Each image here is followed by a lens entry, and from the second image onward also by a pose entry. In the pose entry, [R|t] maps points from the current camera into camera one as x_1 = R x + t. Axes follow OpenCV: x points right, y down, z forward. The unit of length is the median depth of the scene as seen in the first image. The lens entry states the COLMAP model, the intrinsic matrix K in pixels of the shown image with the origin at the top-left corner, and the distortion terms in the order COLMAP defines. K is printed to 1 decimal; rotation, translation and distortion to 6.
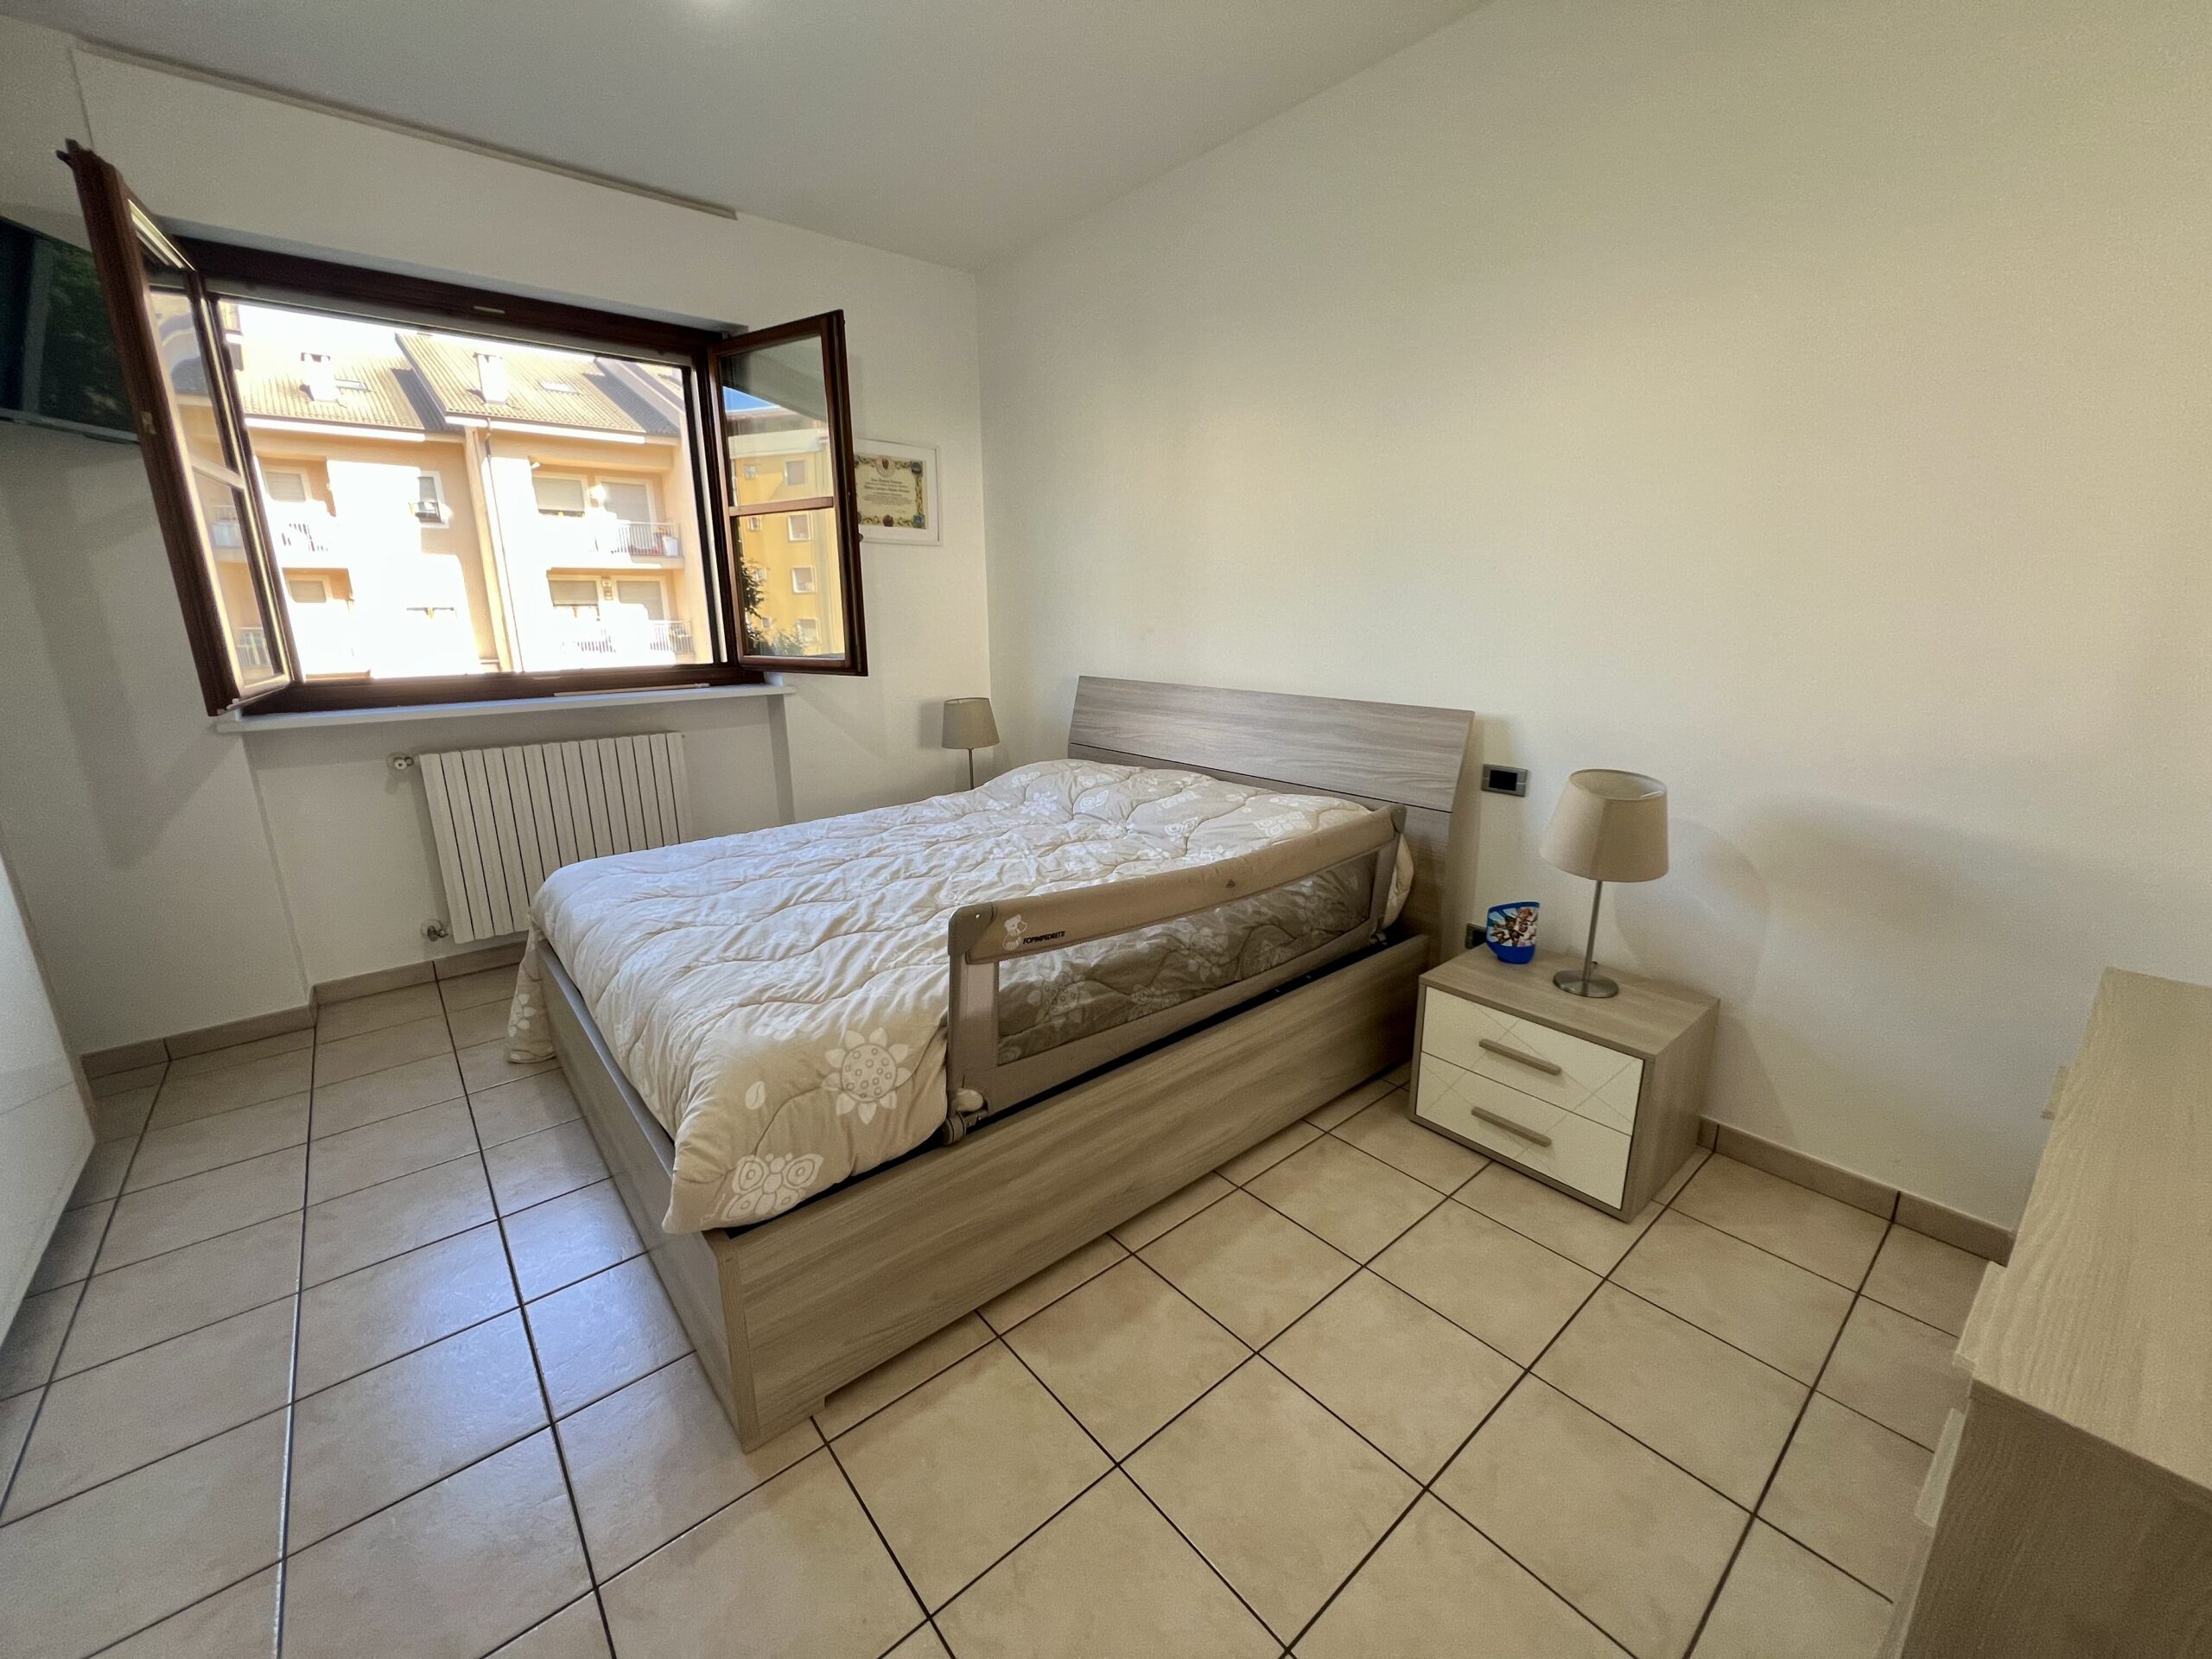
lens RADIAL K [[878.7, 0, 1091.9], [0, 878.7, 825.8], [0, 0, 1]] dist [-0.001745, 0.000733]
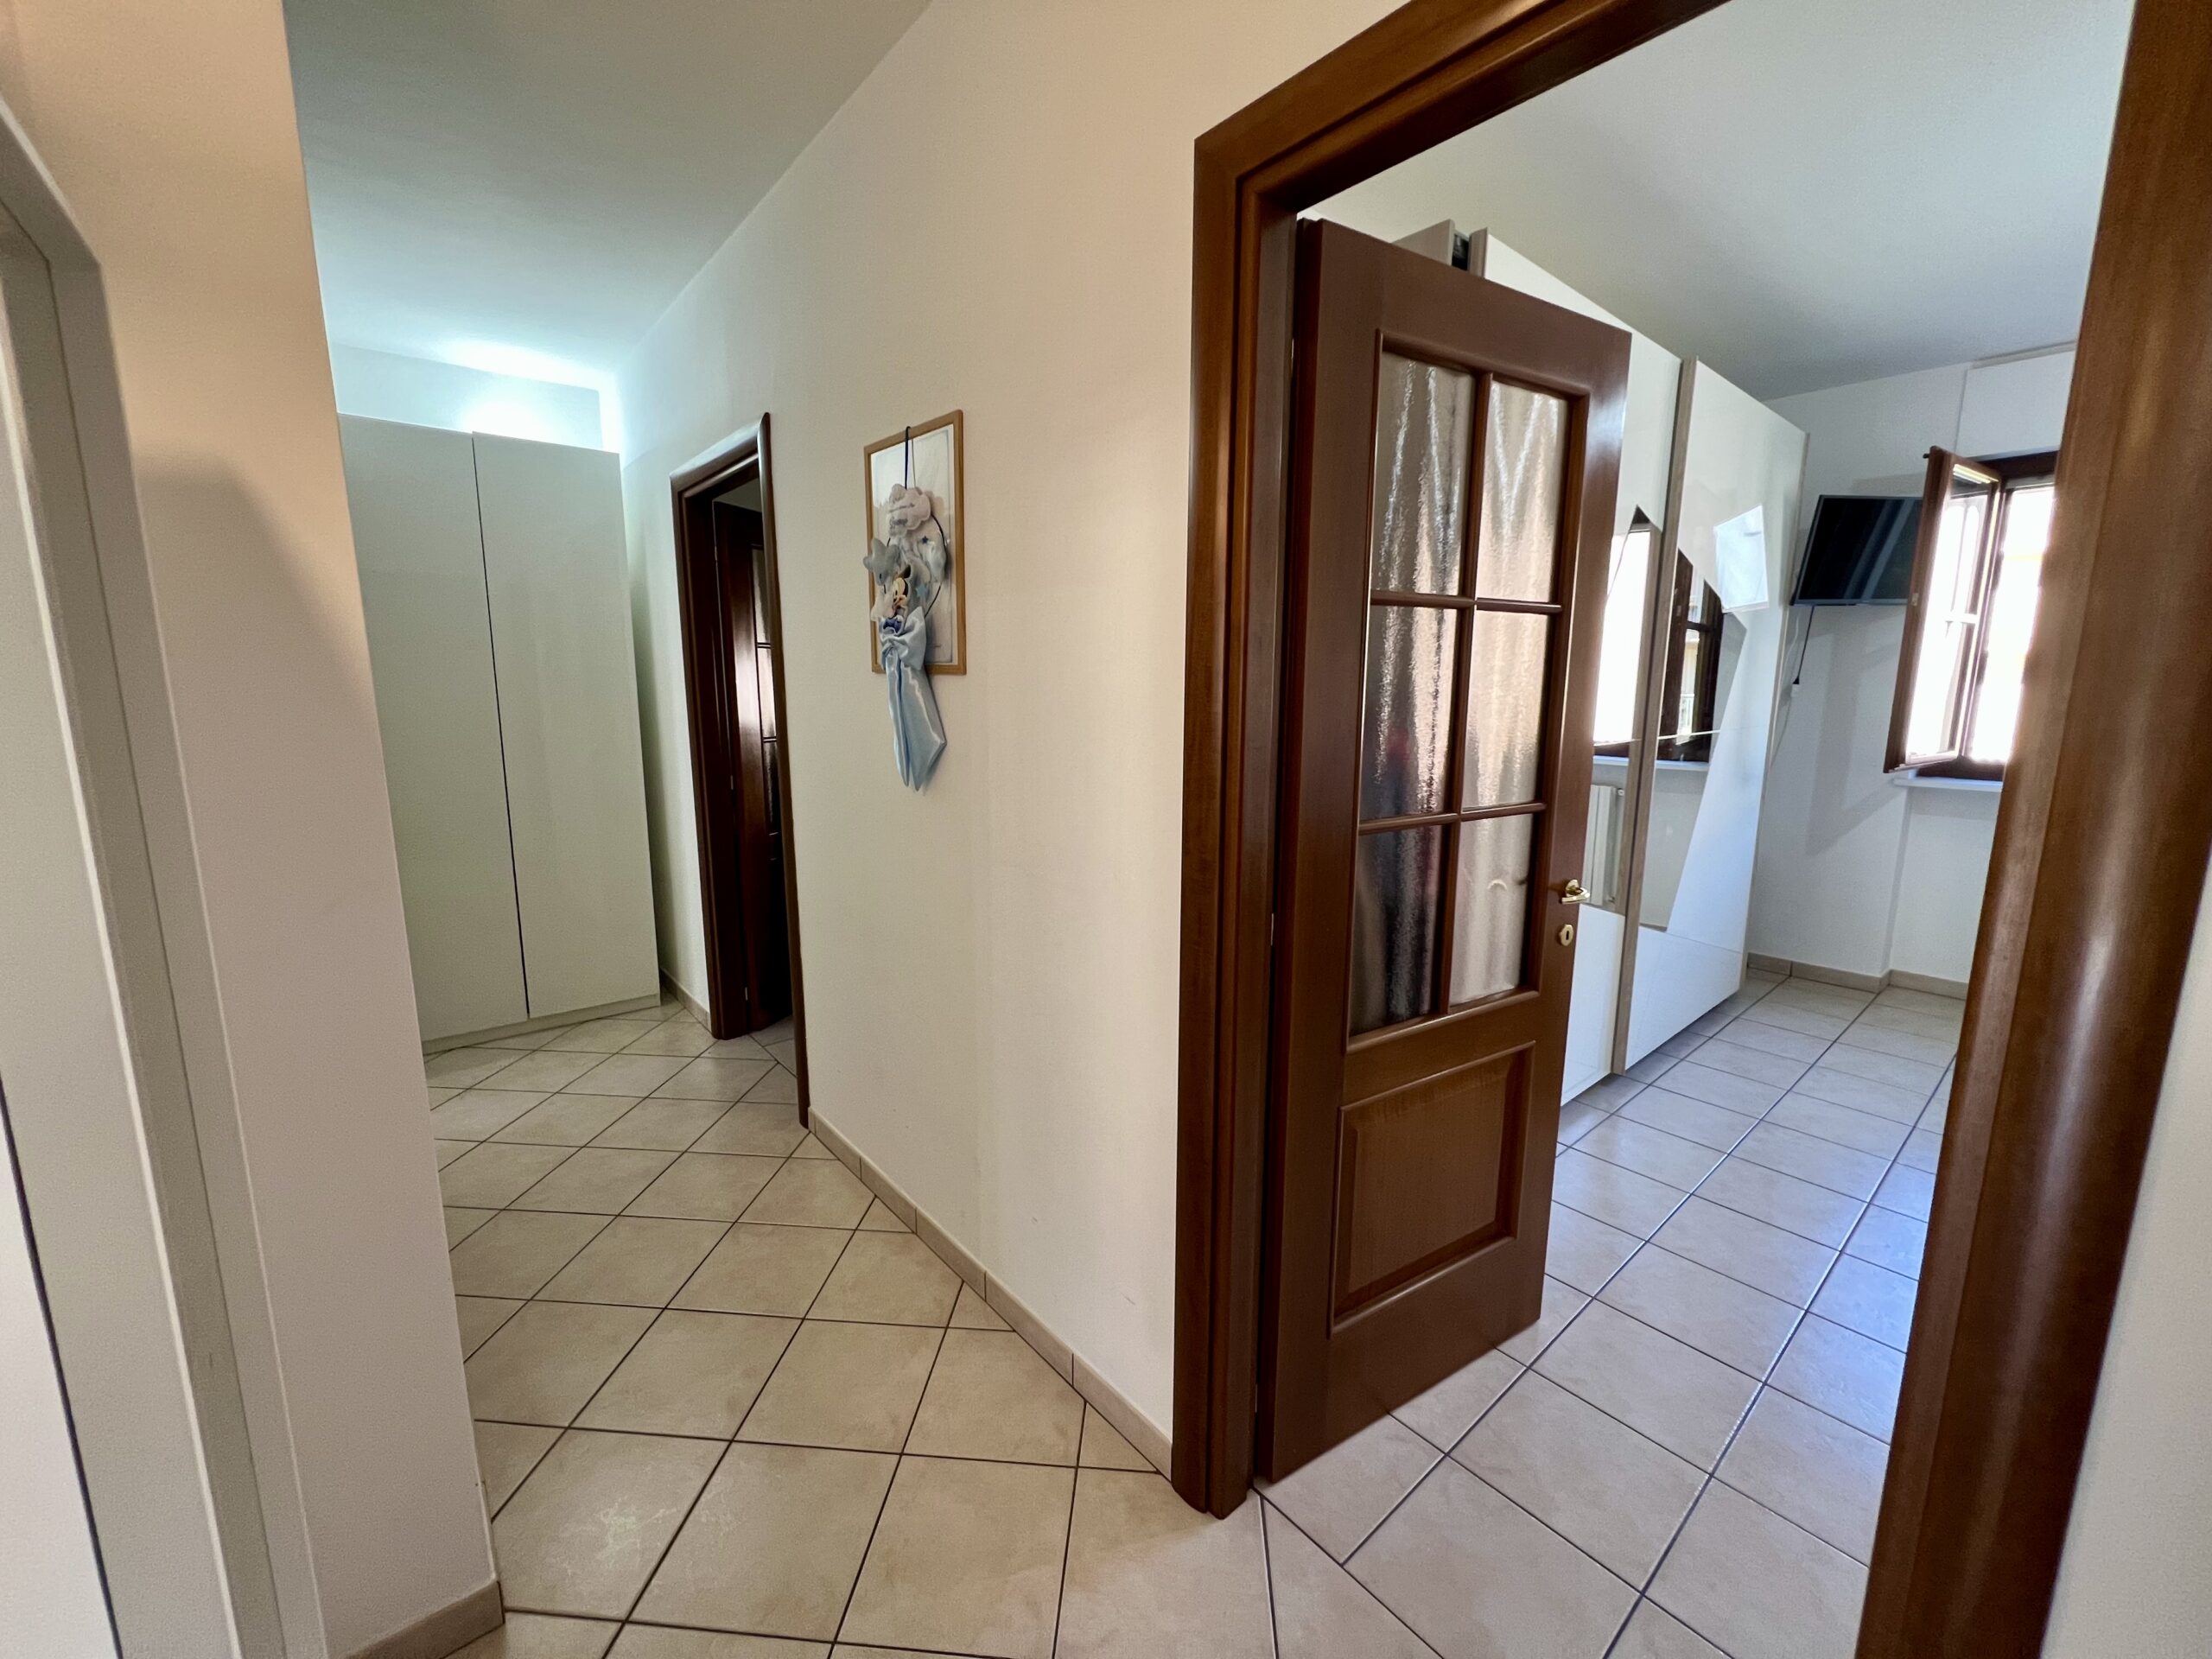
lens RADIAL K [[893.0, 0, 1097.8], [0, 893.0, 820.2], [0, 0, 1]] dist [-0.000689, 0.000730]
pose [[-0.001395, 0.164743, -0.986336, 0.565648], [-0.243896, 0.956495, 0.160104, 0.043410], [0.969800, 0.240786, 0.038846, -0.397852]]
